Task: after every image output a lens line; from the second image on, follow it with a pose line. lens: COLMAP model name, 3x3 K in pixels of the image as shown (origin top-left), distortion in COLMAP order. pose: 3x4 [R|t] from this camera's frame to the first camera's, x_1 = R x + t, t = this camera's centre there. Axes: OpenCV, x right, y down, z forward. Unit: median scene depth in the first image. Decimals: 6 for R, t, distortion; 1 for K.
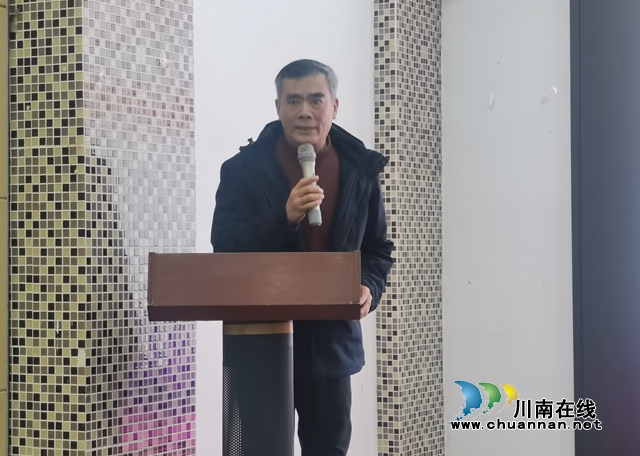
lens RADIAL K [[1497.2, 0, 321.5], [0, 1497.2, 227.5], [0, 0, 1]] dist [0.246455, 0.000000]
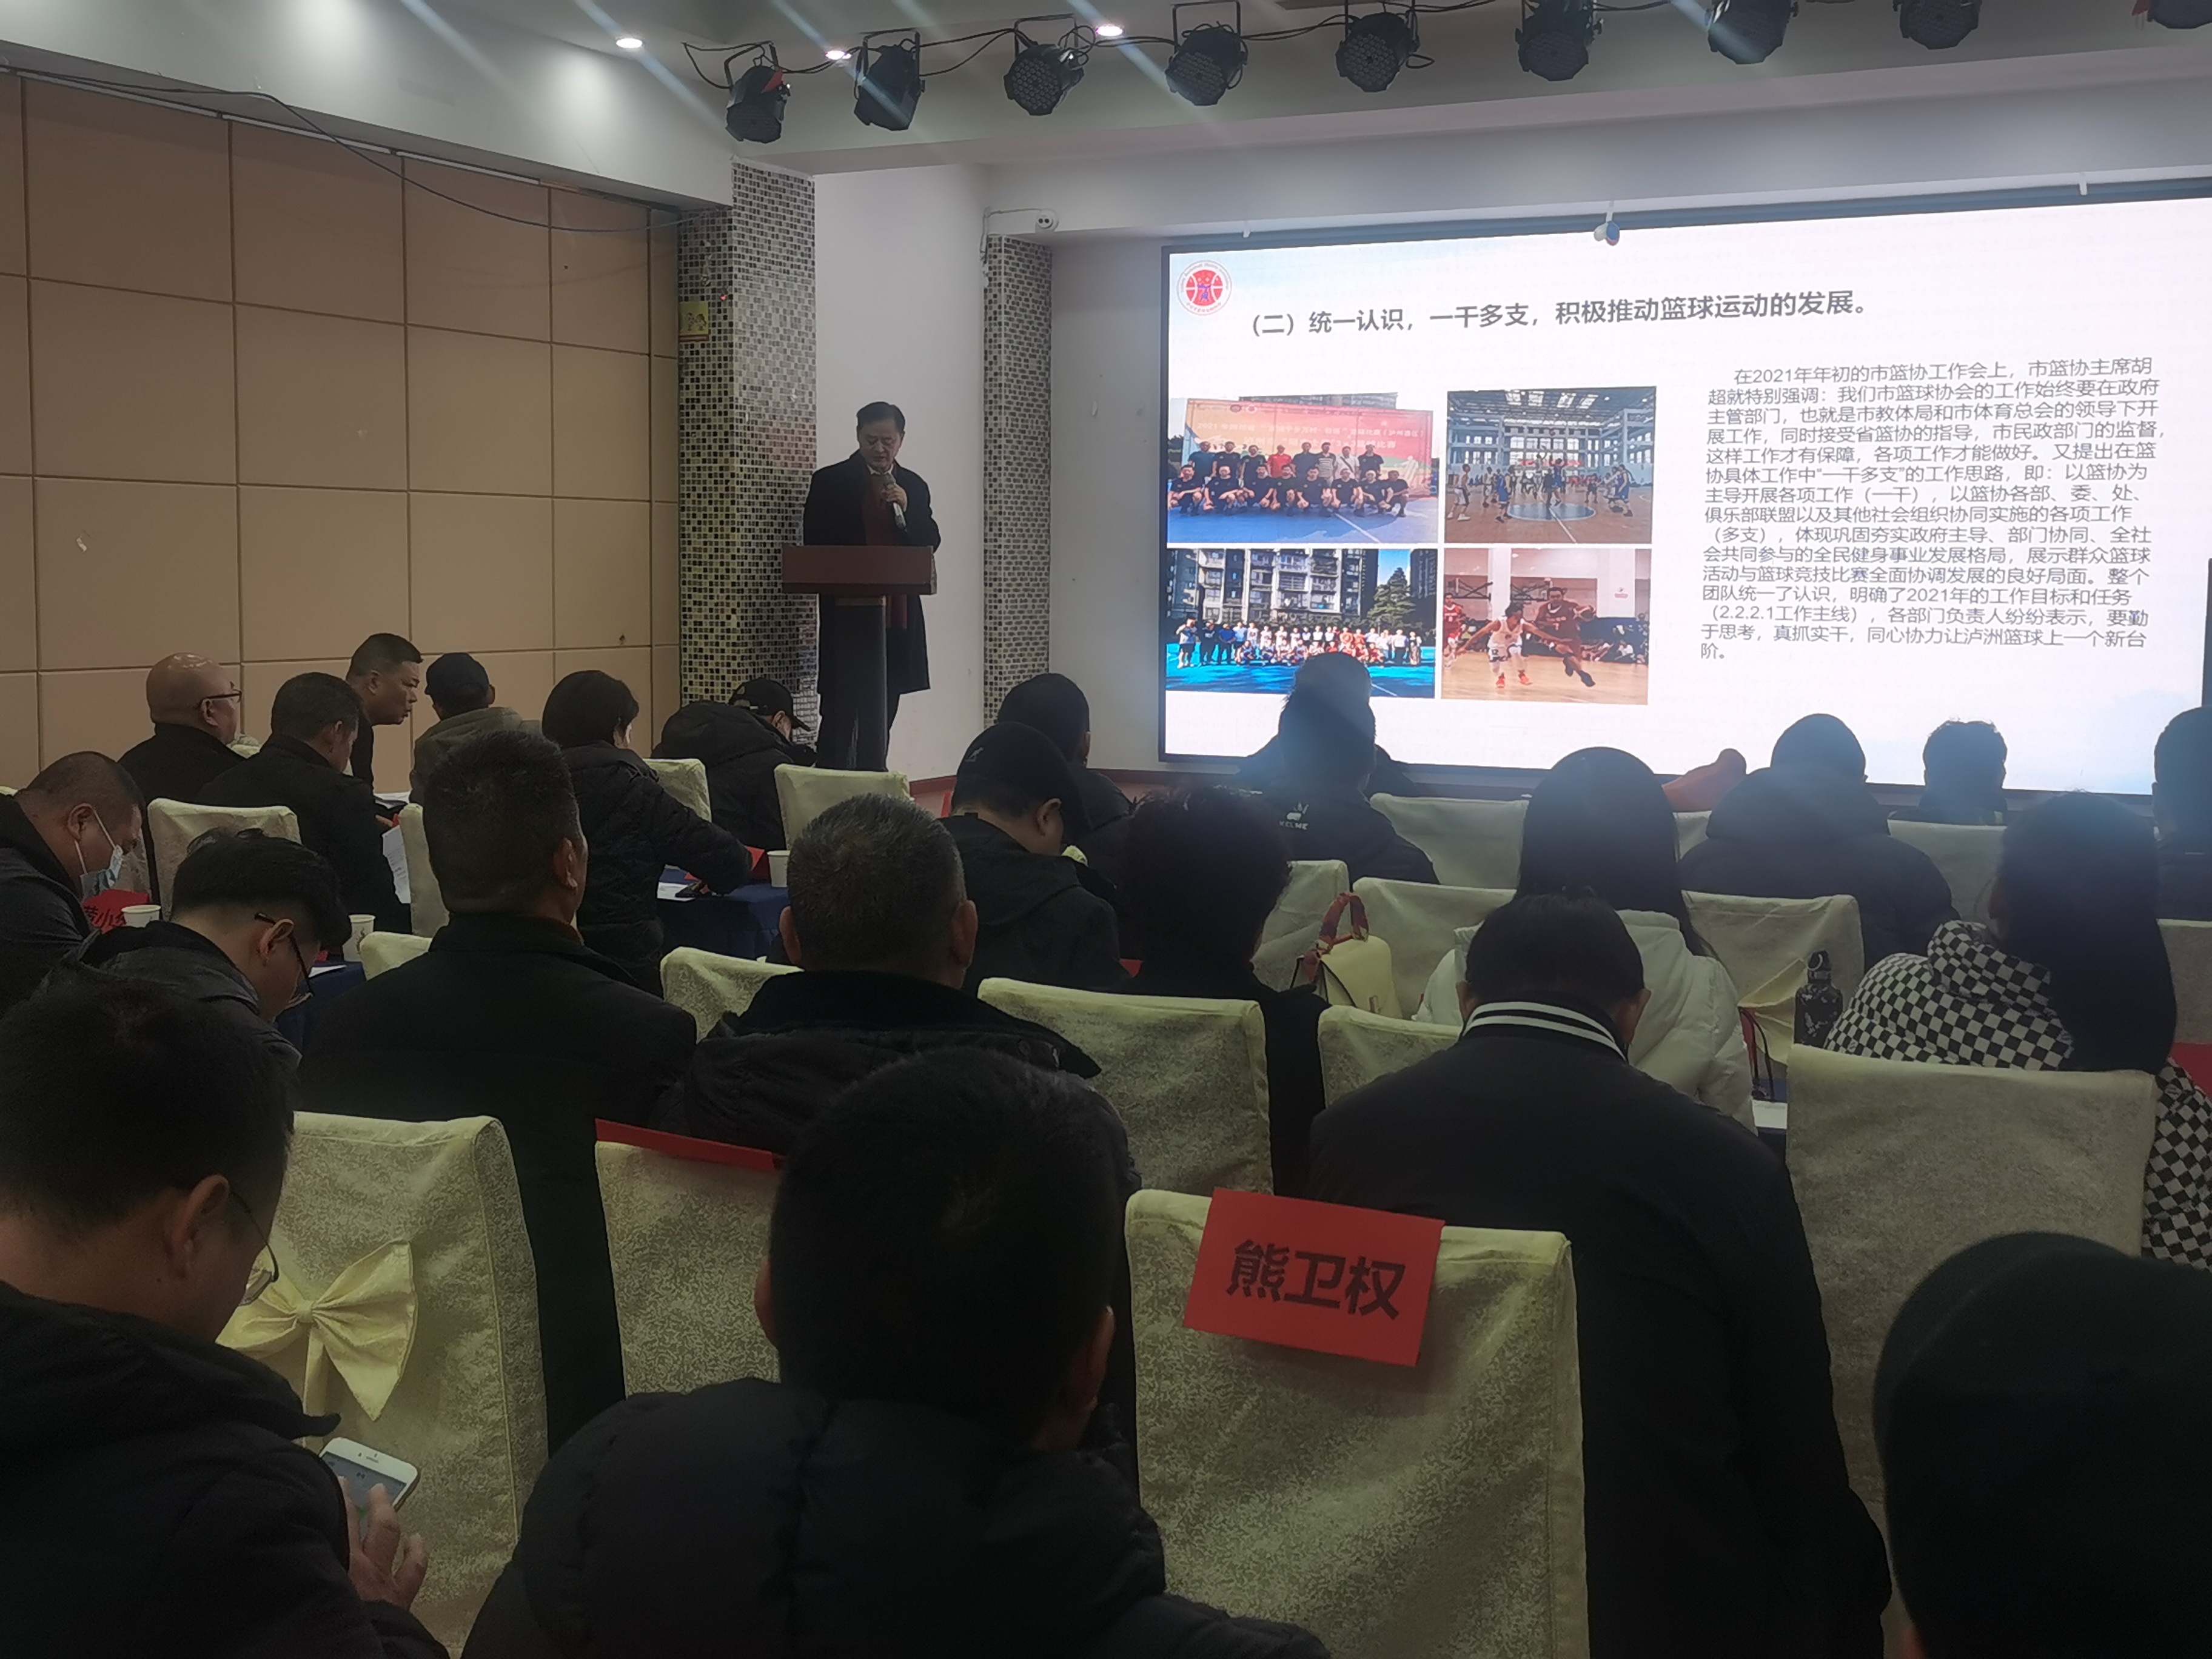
lens RADIAL K [[2646.5, 0, 1100.8], [0, 2646.5, 836.8], [0, 0, 1]] dist [-0.020276, 0.000000]
pose [[0.999774, 0.012607, 0.017133, 0.132949], [-0.014568, 0.992711, 0.119638, -0.011250], [-0.015500, -0.119860, 0.992670, -1.386404]]
